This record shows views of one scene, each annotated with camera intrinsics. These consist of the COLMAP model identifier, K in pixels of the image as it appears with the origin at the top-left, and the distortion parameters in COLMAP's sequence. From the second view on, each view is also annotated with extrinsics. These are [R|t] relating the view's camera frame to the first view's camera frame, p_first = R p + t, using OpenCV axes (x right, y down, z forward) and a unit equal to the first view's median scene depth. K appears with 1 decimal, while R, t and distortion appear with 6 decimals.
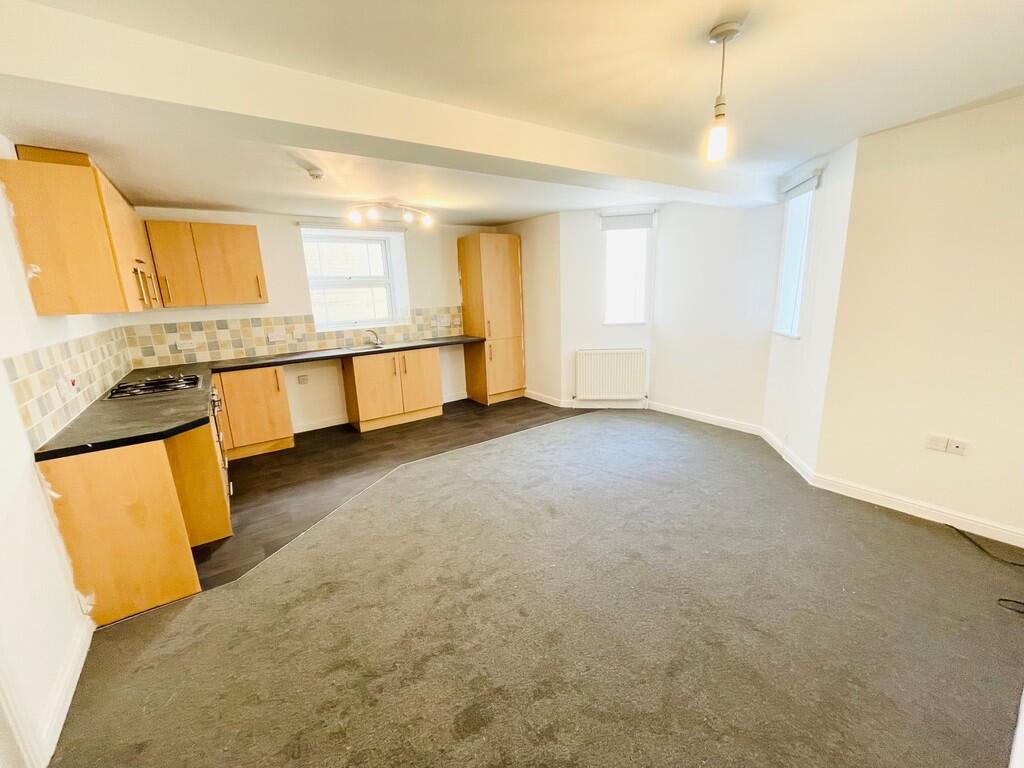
lens RADIAL K [[411.1, 0, 512.6], [0, 411.1, 387.5], [0, 0, 1]] dist [-0.001568, -0.000826]
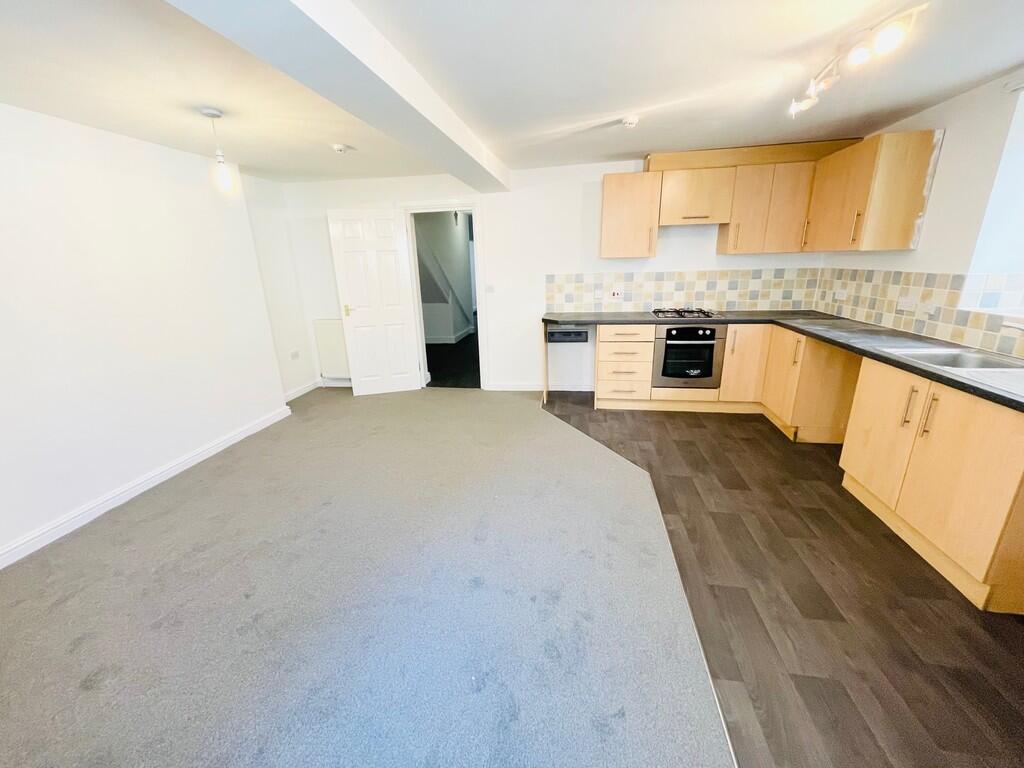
lens RADIAL K [[411.1, 0, 511.8], [0, 411.1, 386.0], [0, 0, 1]] dist [-0.001568, -0.000826]
pose [[-0.705174, 0.263086, -0.658419, 0.317636], [-0.109892, 0.876840, 0.468056, -0.243121], [0.700467, 0.402416, -0.589413, 0.998422]]
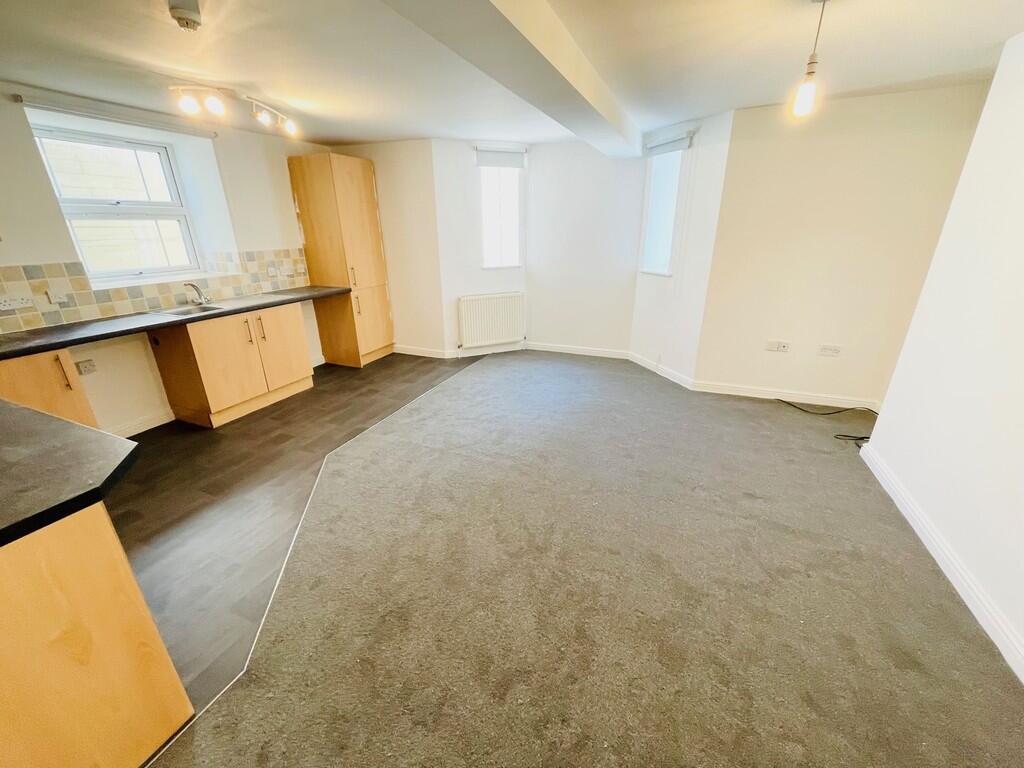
lens RADIAL K [[411.1, 0, 513.1], [0, 411.1, 386.3], [0, 0, 1]] dist [-0.001568, -0.000826]
pose [[0.849685, -0.164071, 0.501115, -0.282615], [0.100554, 0.983336, 0.151457, -0.020614], [-0.517614, -0.078302, 0.852024, 0.122537]]
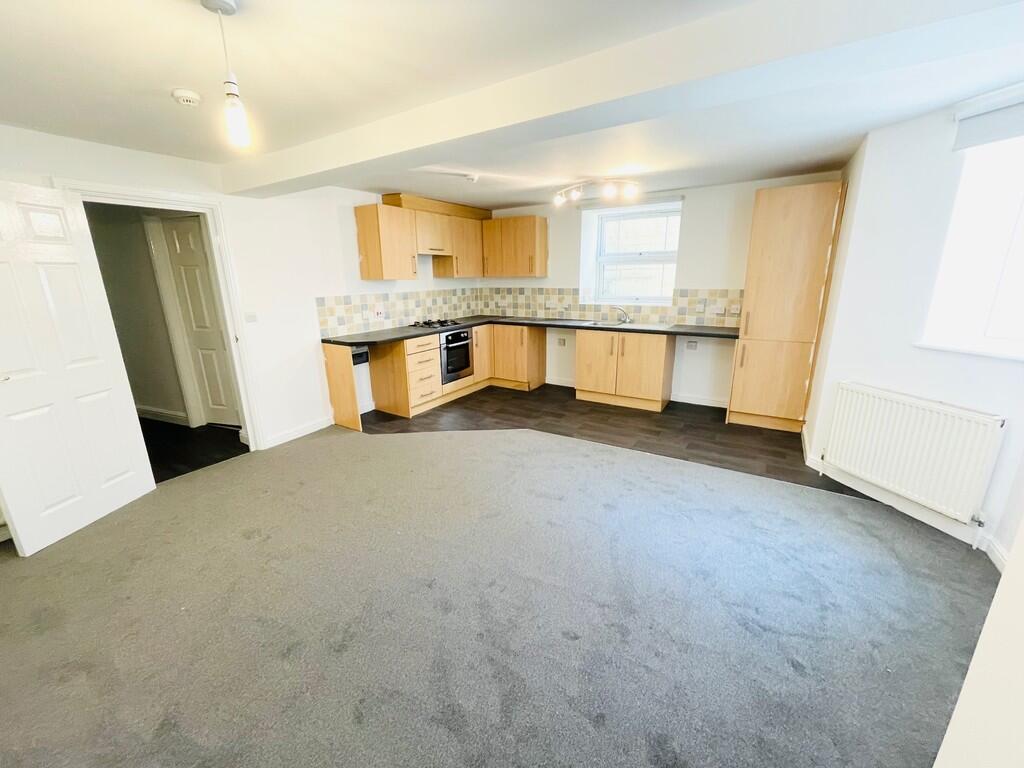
lens RADIAL K [[411.1, 0, 512.1], [0, 411.1, 387.2], [0, 0, 1]] dist [-0.001568, -0.000826]
pose [[0.387376, 0.275720, -0.879726, 0.543439], [-0.214039, 0.955055, 0.205080, -0.113472], [0.896731, 0.108853, 0.428981, 0.388825]]
